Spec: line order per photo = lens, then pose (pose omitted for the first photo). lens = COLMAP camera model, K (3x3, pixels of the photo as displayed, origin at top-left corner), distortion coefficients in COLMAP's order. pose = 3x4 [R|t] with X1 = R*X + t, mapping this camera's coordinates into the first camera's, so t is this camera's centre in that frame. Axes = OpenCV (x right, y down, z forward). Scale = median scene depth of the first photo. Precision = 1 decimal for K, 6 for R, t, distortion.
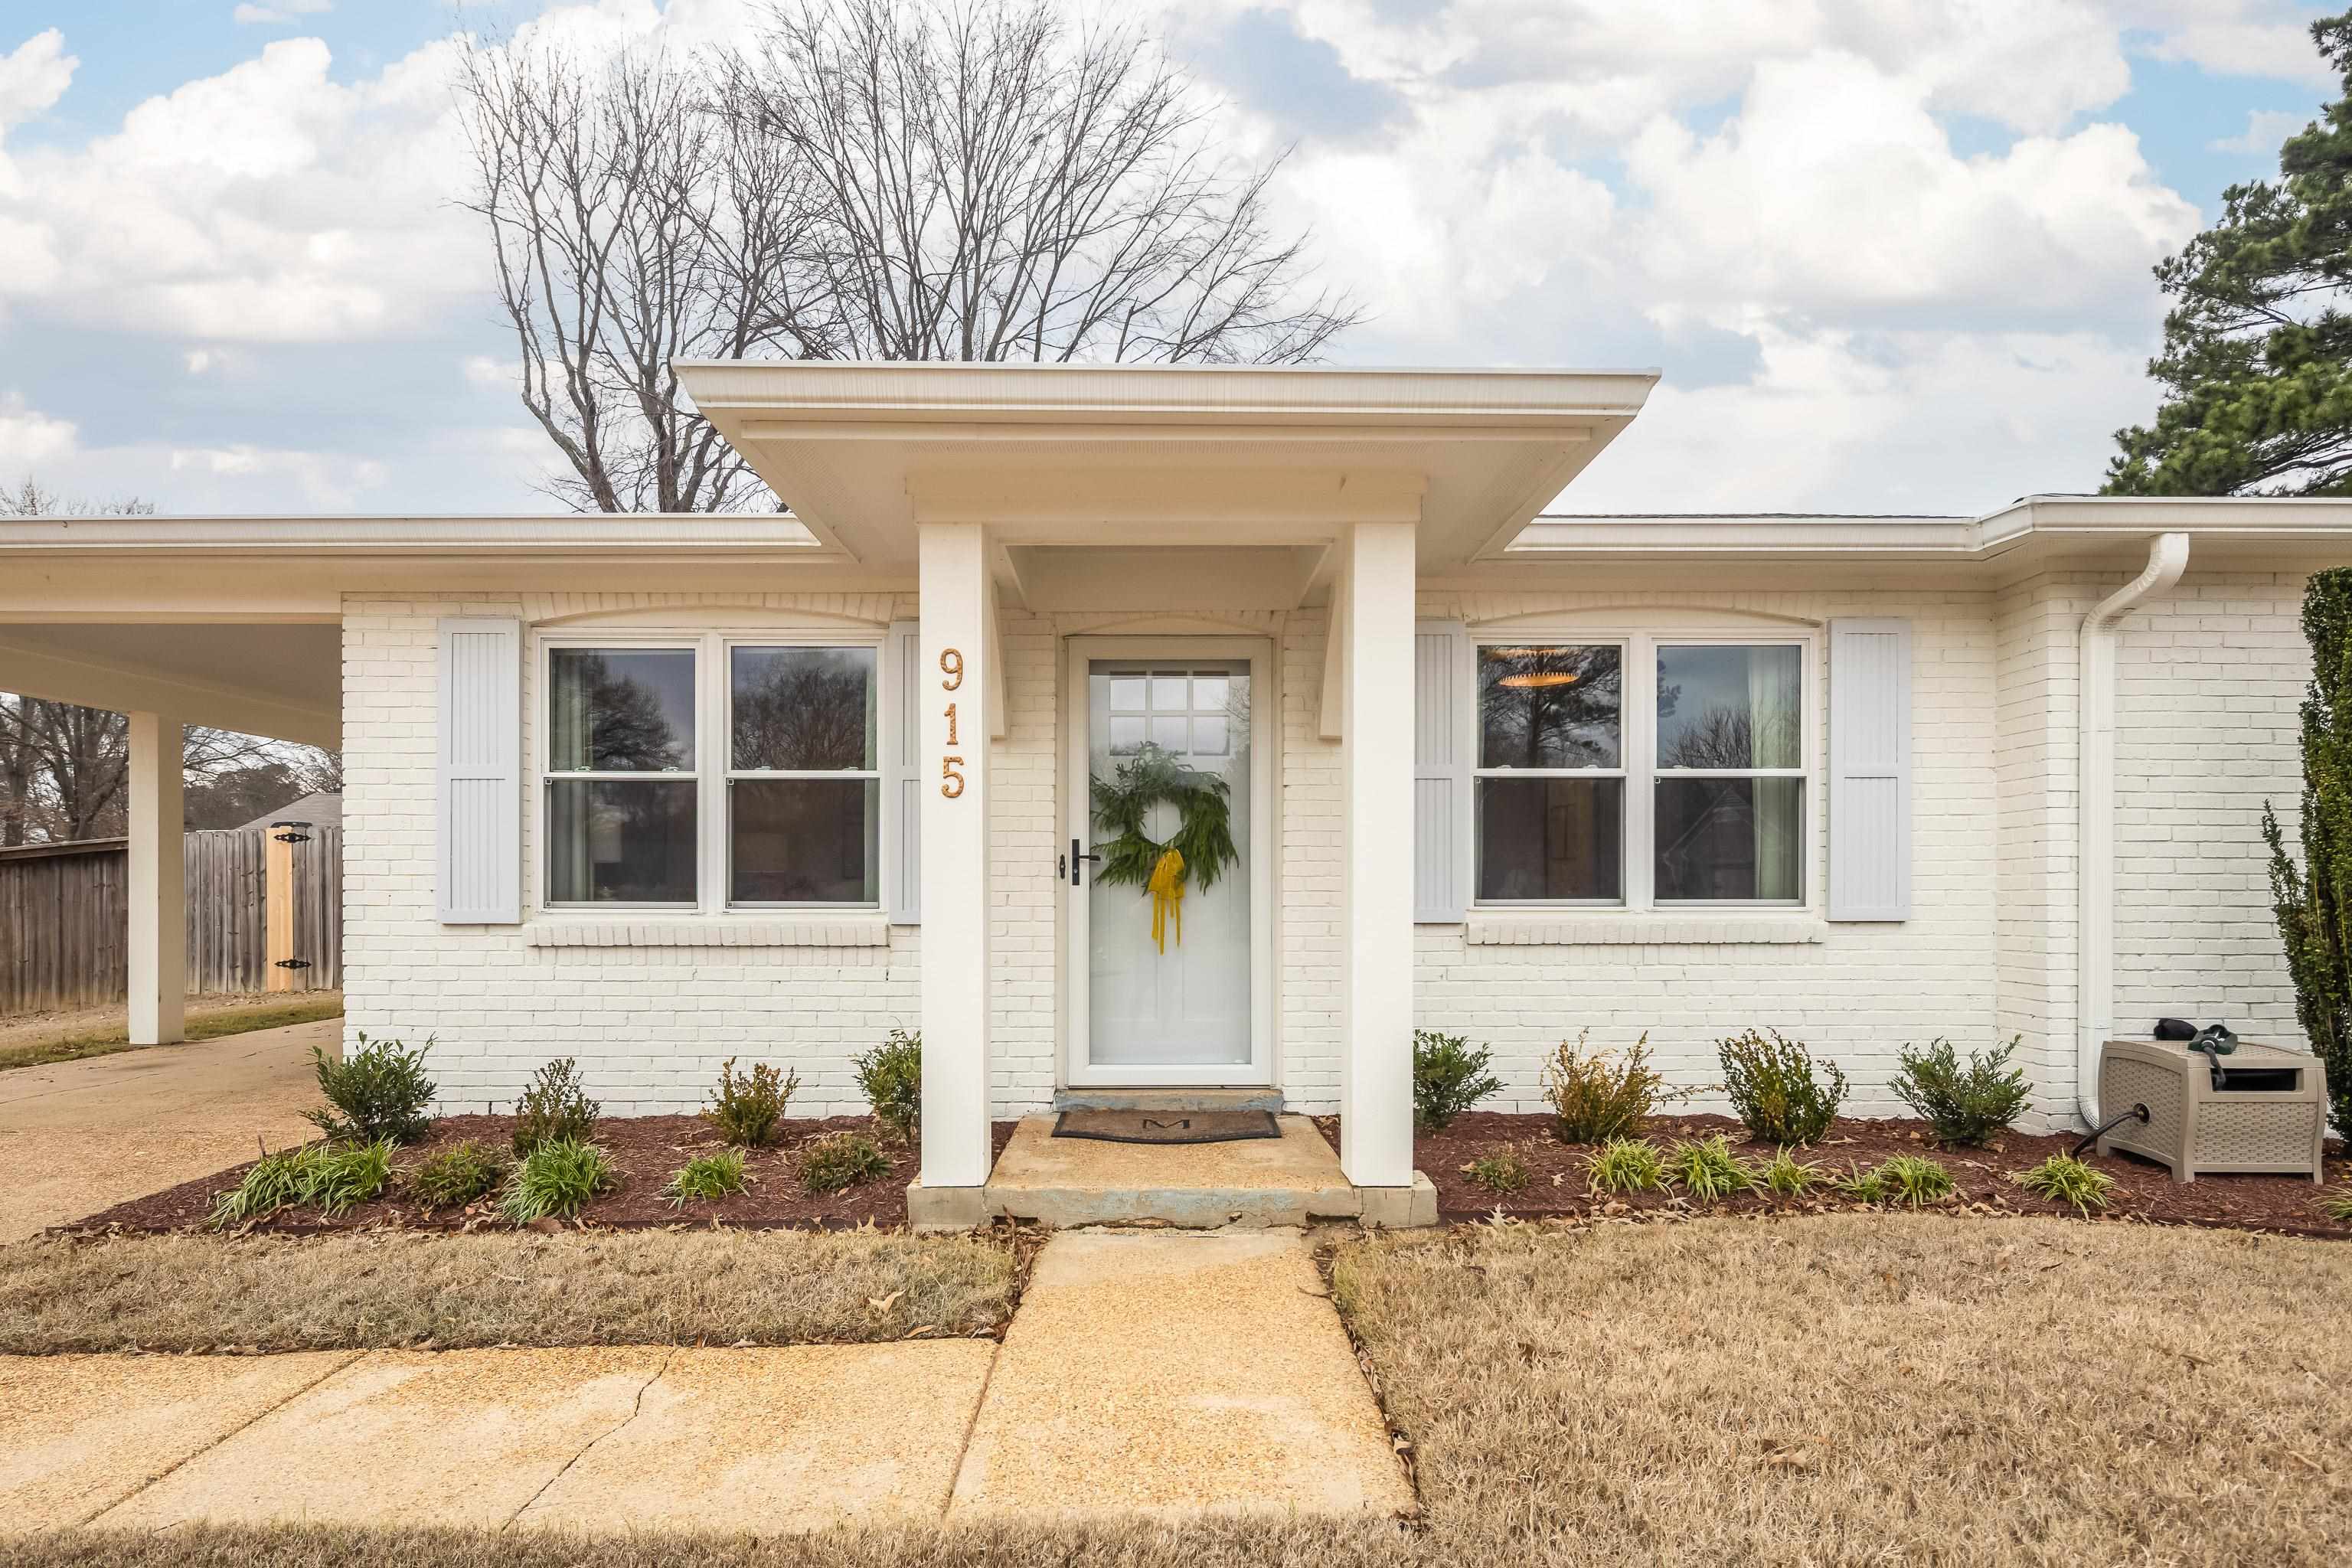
lens RADIAL K [[1139.6, 0, 1176.9], [0, 1139.6, 875.2], [0, 0, 1]] dist [-0.000637, -0.001210]
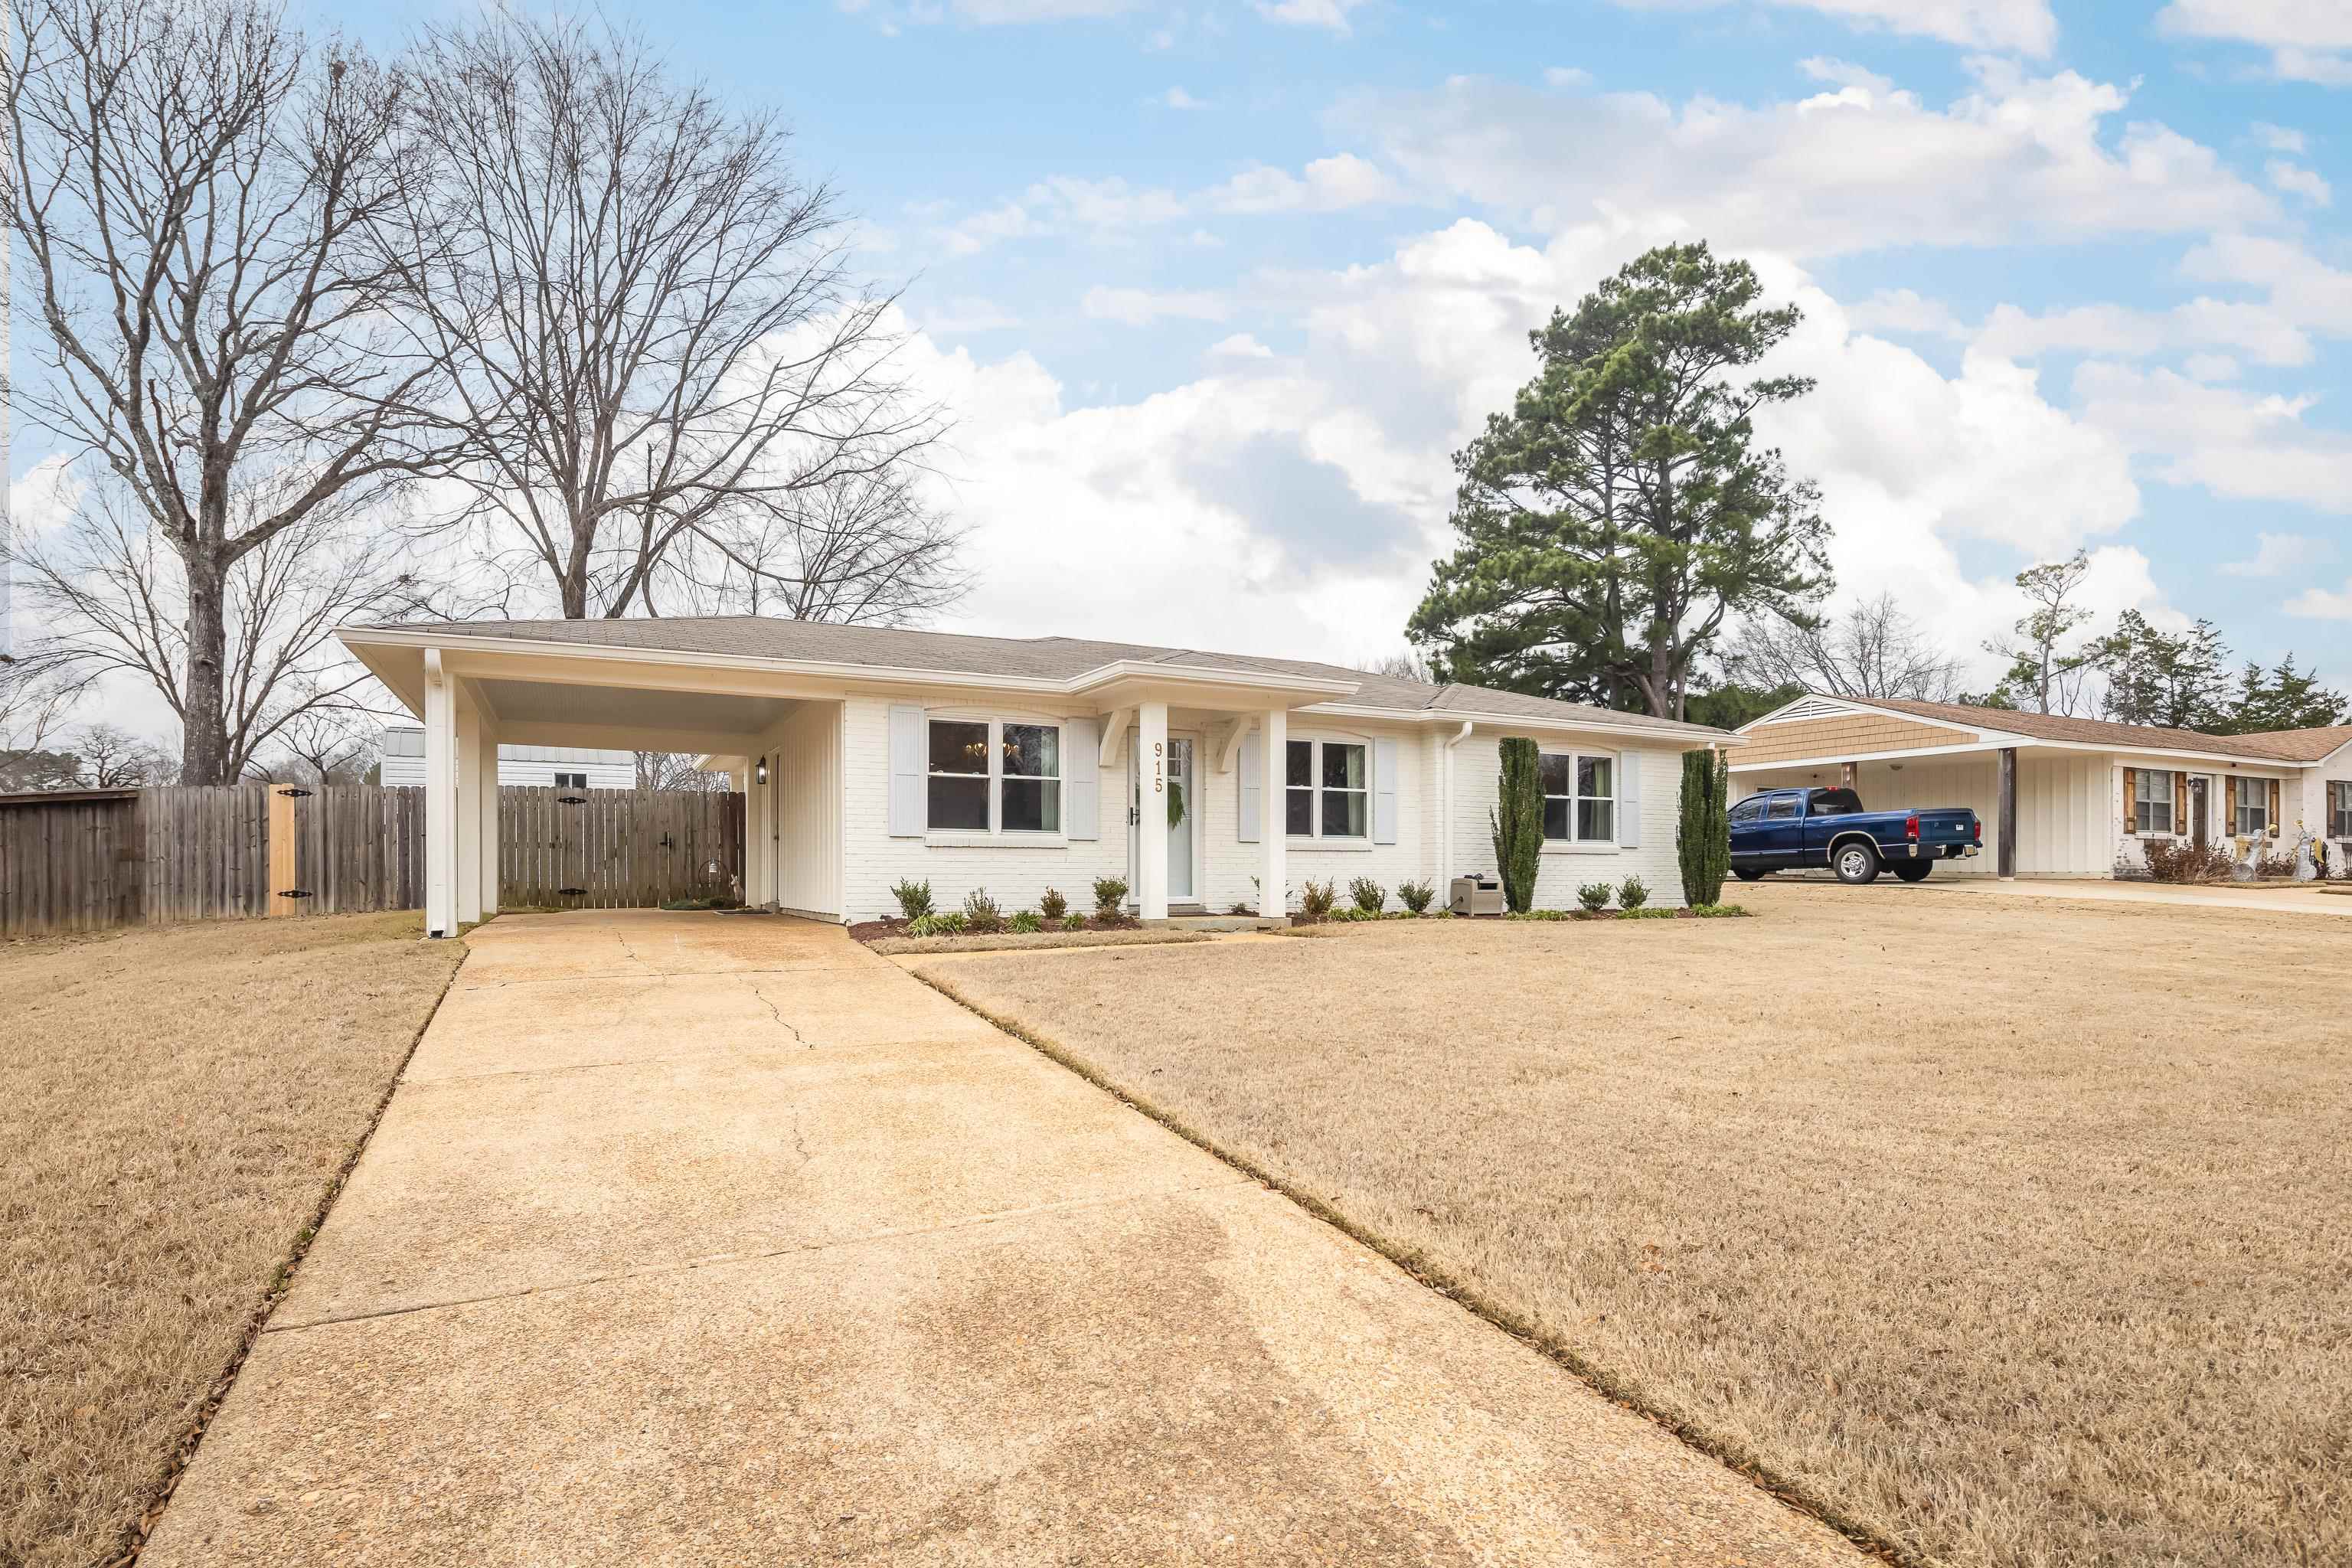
lens RADIAL K [[1149.8, 0, 1171.6], [0, 1149.8, 841.0], [0, 0, 1]] dist [-0.017527, -0.000314]
pose [[0.889882, 0.015248, 0.455935, -0.490061], [-0.006128, 0.999751, -0.021474, 0.040746], [-0.456149, 0.016315, 0.889754, -0.545742]]
